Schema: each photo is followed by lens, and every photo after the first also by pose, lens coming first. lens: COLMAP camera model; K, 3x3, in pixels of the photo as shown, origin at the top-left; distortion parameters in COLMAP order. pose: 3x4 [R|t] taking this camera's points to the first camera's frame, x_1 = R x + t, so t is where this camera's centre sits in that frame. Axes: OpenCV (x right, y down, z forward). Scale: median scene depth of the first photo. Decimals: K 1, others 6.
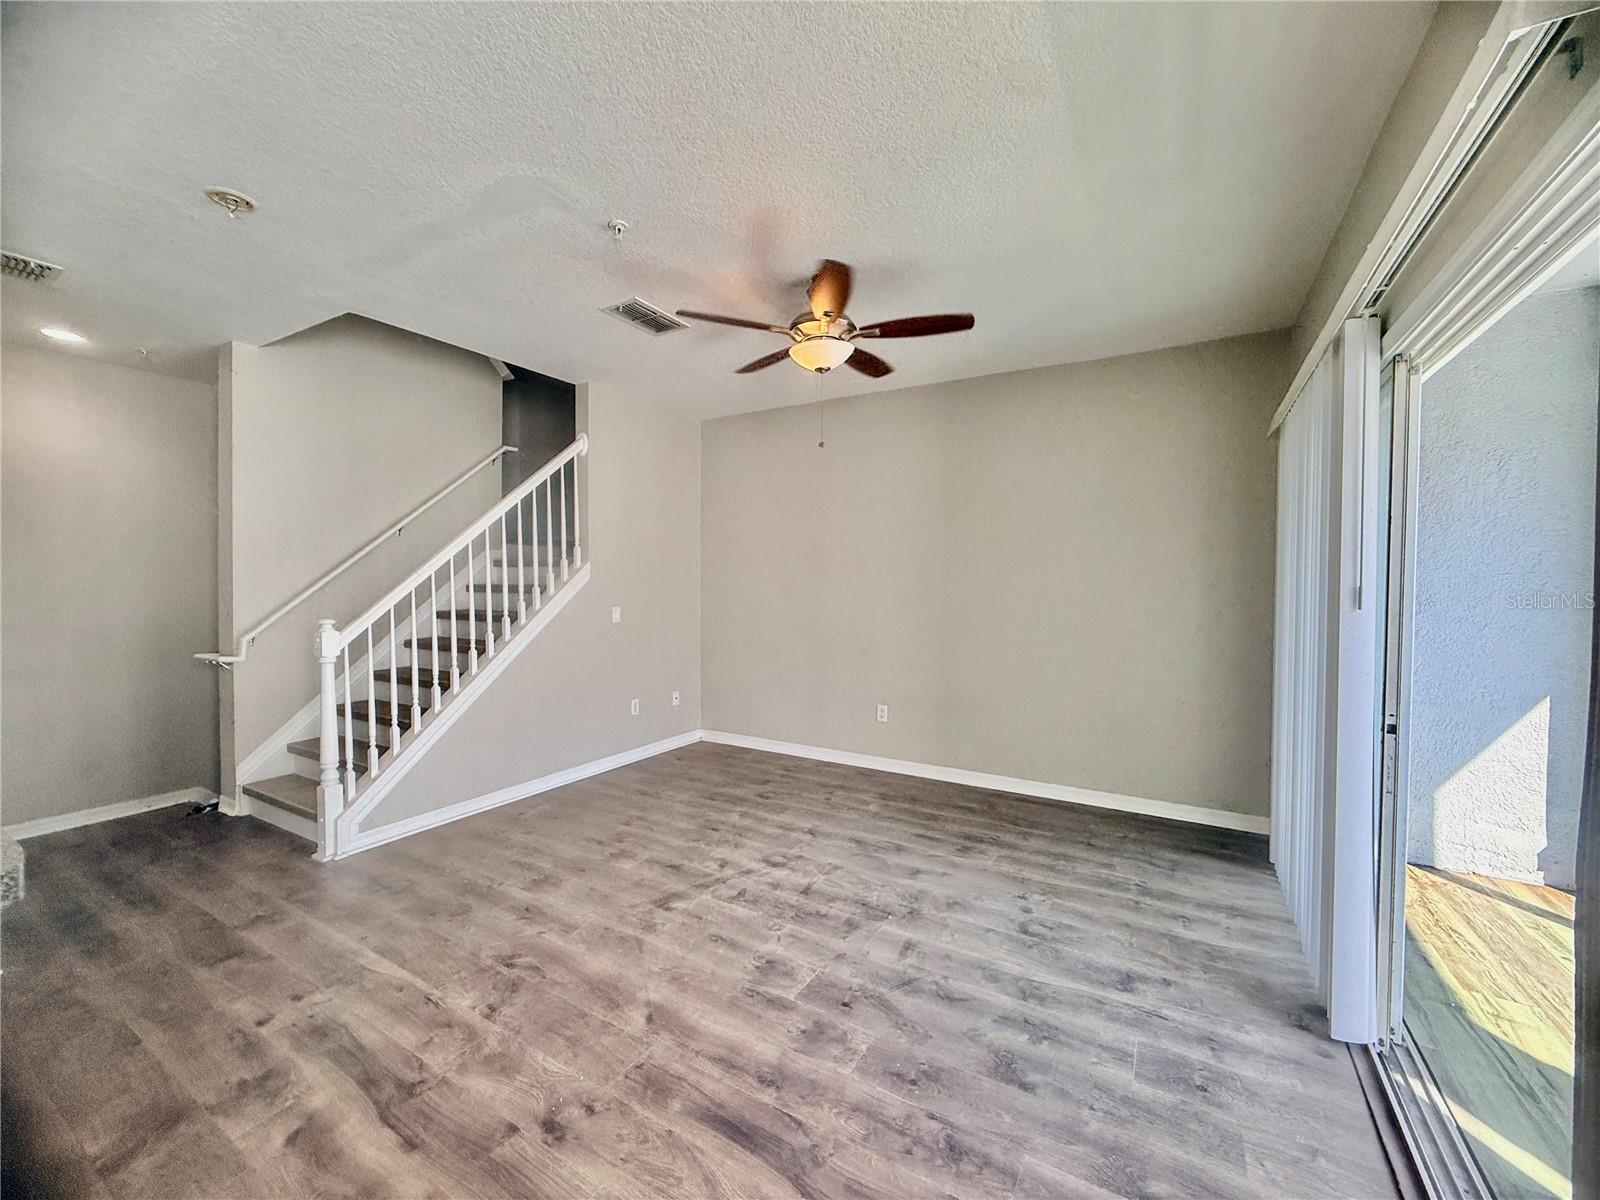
lens RADIAL K [[639.1, 0, 792.3], [0, 639.1, 601.2], [0, 0, 1]] dist [-0.003033, 0.000773]
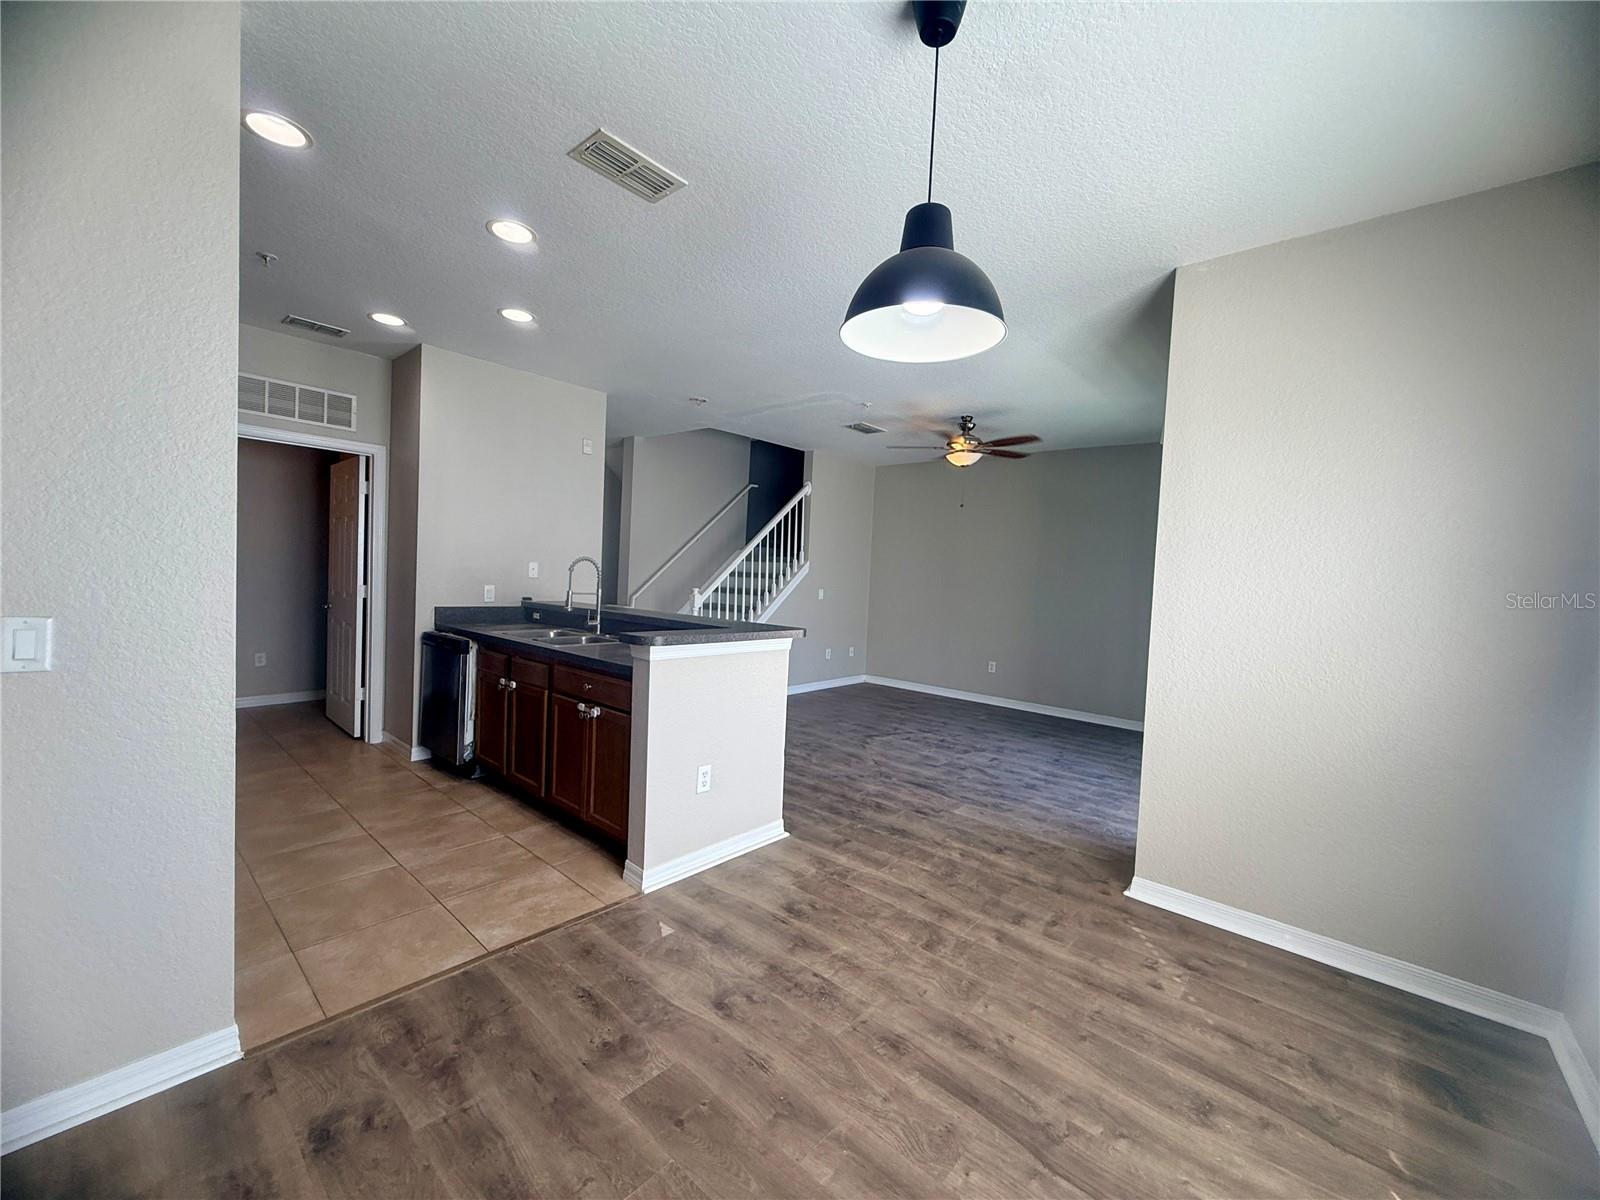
lens RADIAL K [[639.1, 0, 795.3], [0, 639.1, 601.0], [0, 0, 1]] dist [-0.003033, 0.000773]
pose [[0.982571, 0.045492, -0.180237, -0.087159], [-0.043257, 0.998931, 0.016314, 0.024894], [0.180787, -0.008233, 0.983488, -0.984560]]
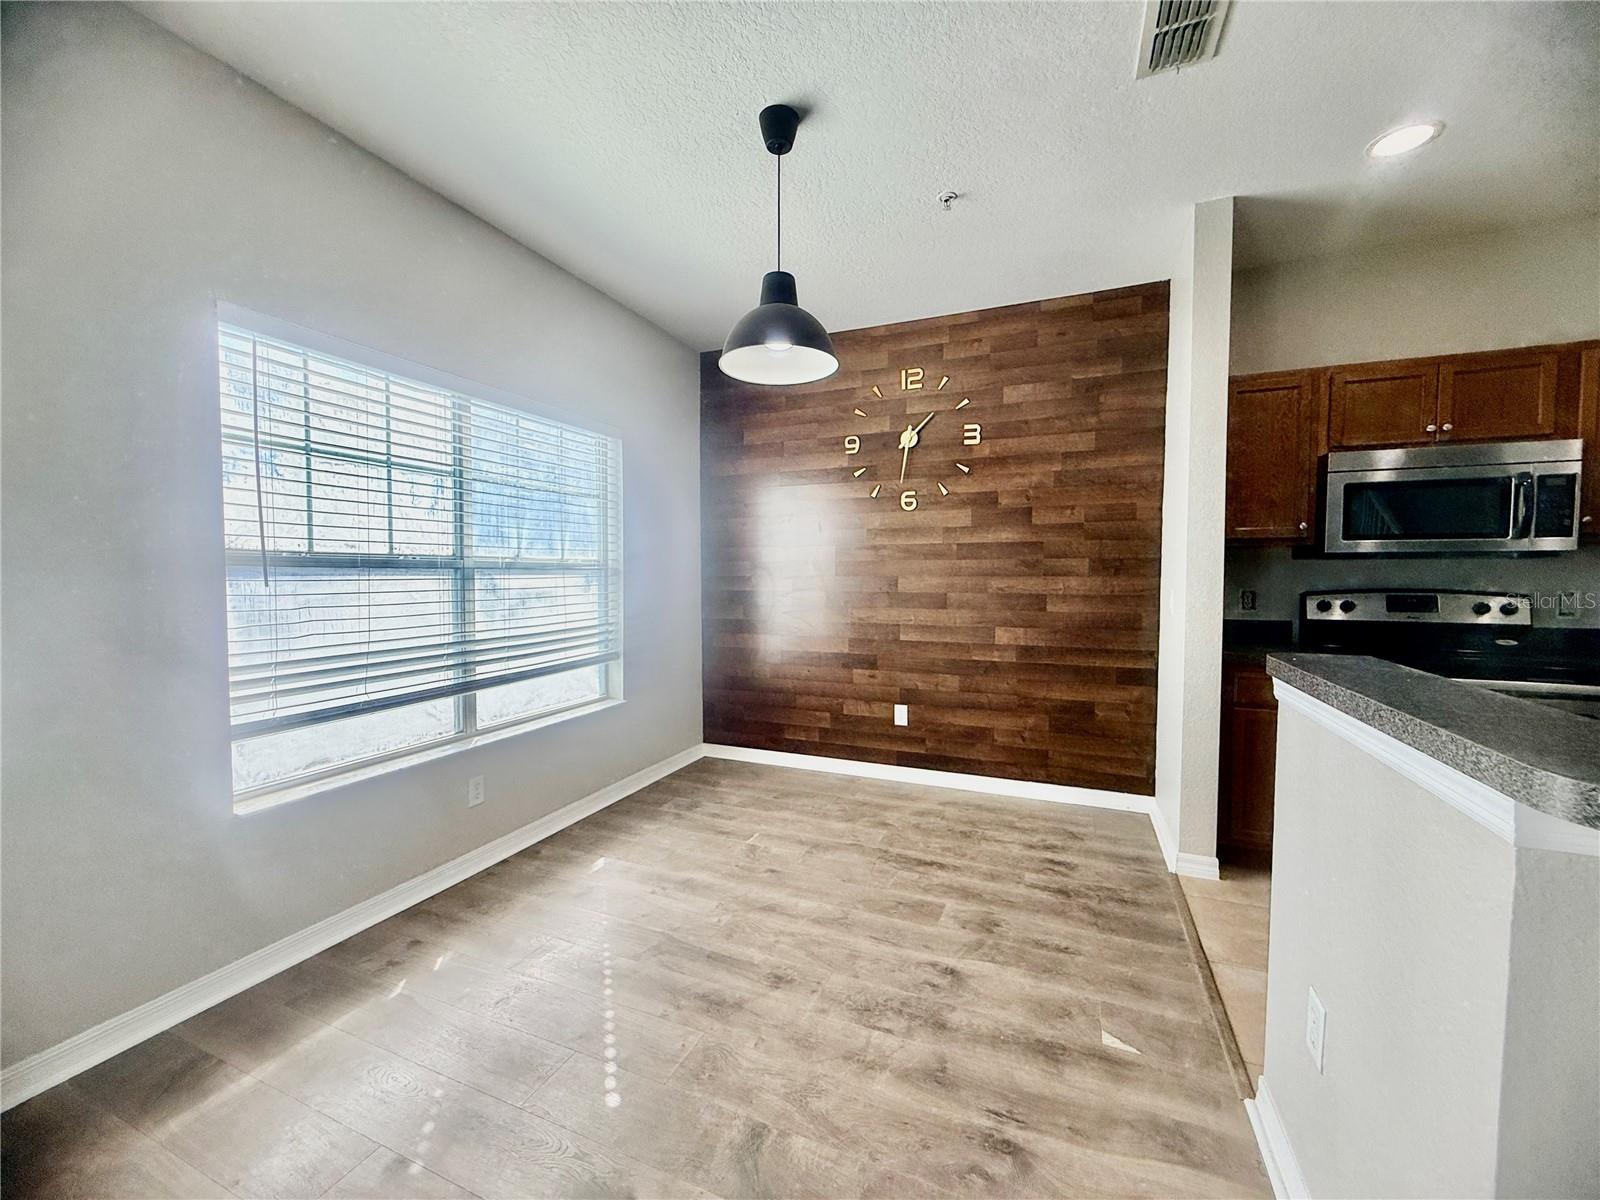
lens RADIAL K [[639.1, 0, 793.0], [0, 639.1, 598.6], [0, 0, 1]] dist [-0.003033, 0.000773]
pose [[-0.990917, -0.002101, -0.134456, -0.001748], [-0.010636, 0.997970, 0.062788, 0.027490], [0.134051, 0.063647, -0.988928, 0.384141]]
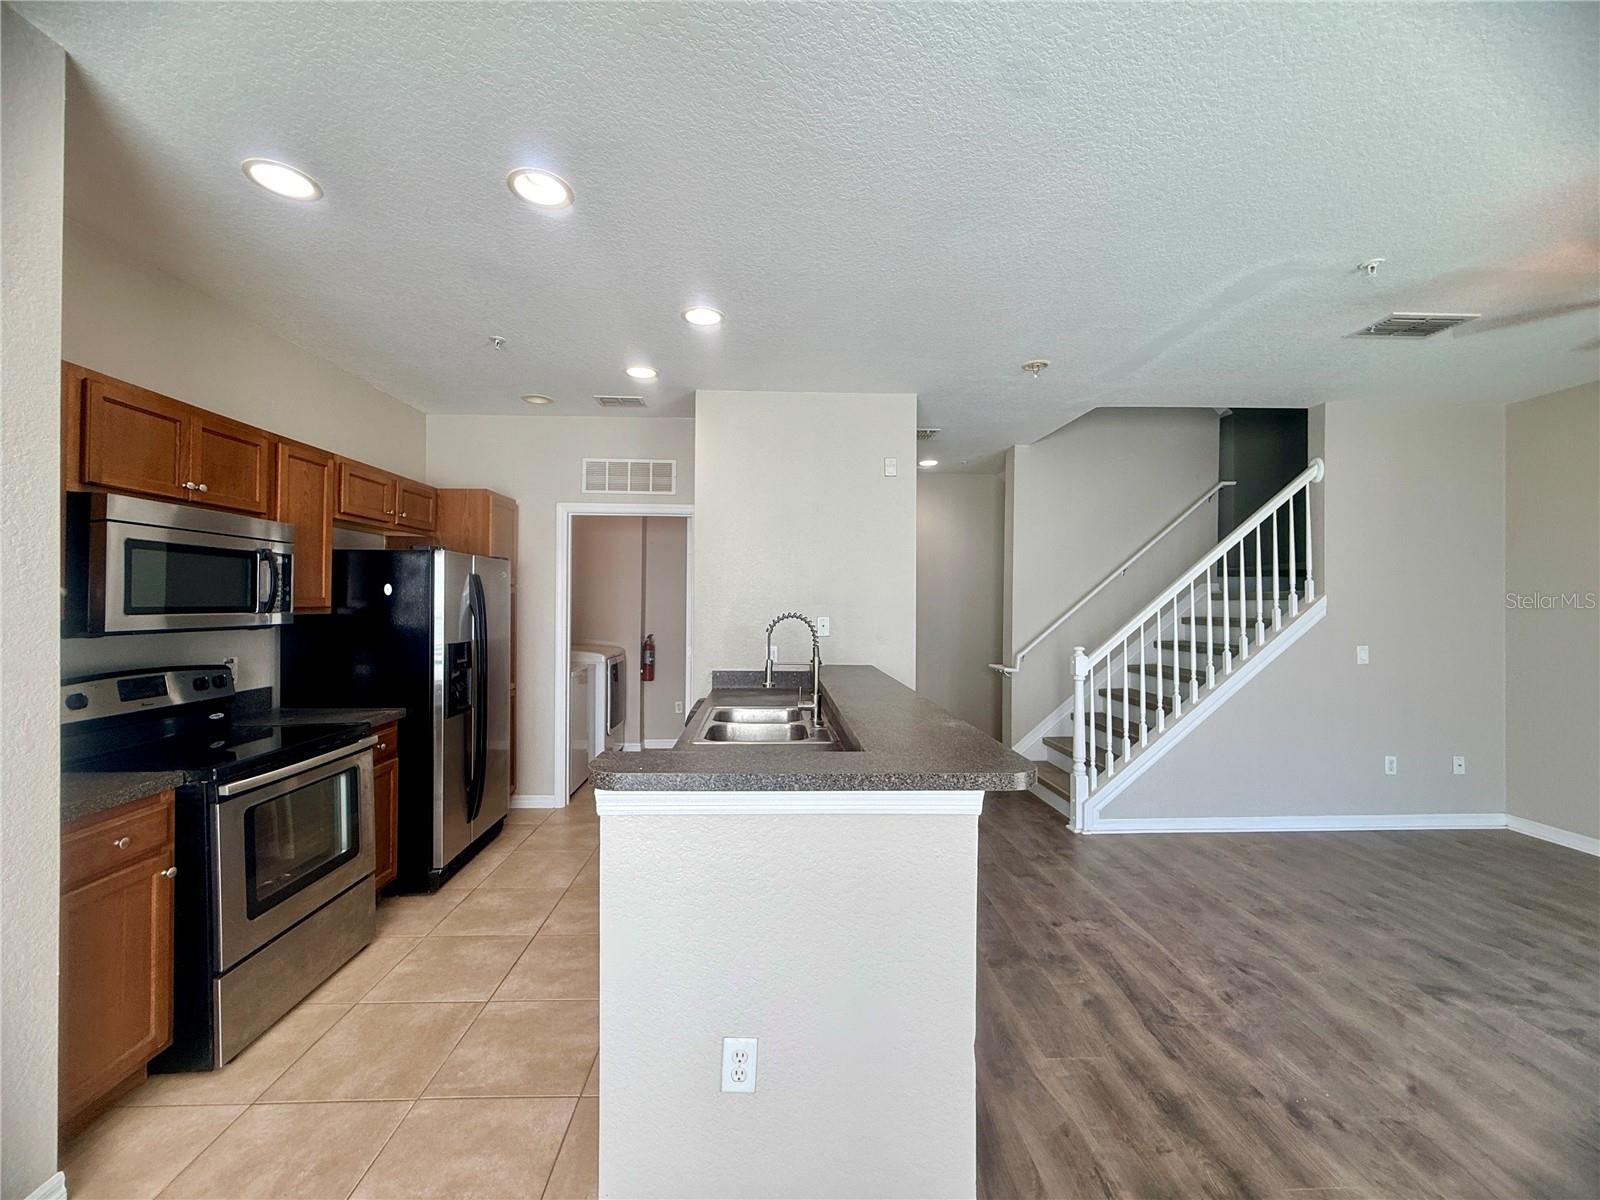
lens RADIAL K [[639.1, 0, 796.0], [0, 639.1, 599.8], [0, 0, 1]] dist [-0.003033, 0.000773]
pose [[0.549475, -0.006442, -0.835485, 0.051315], [-0.023518, 0.999455, -0.023174, -0.026782], [0.835179, 0.032383, 0.549024, -0.233213]]
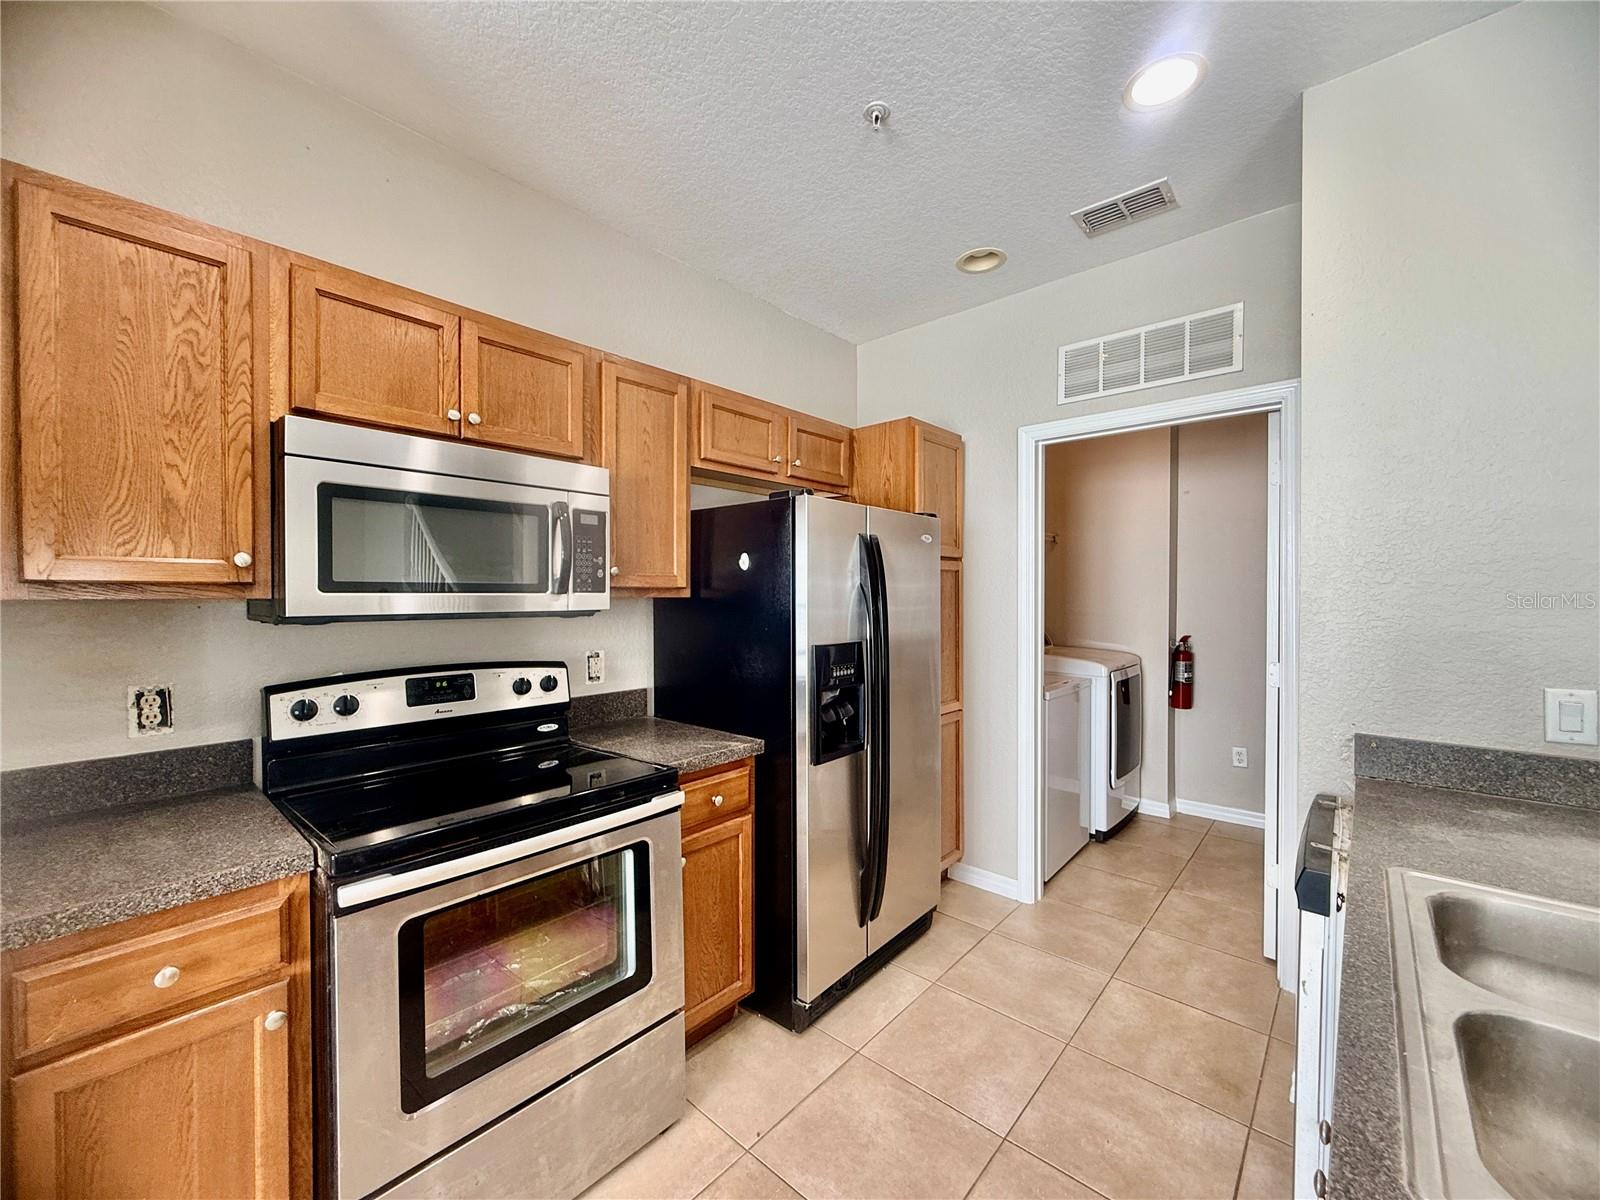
lens RADIAL K [[639.1, 0, 792.7], [0, 639.1, 599.0], [0, 0, 1]] dist [-0.003033, 0.000773]
pose [[-0.190959, 0.003681, -0.981591, -0.543771], [-0.024725, 0.999658, 0.008559, -0.017076], [0.981287, 0.025905, -0.190803, -0.014021]]
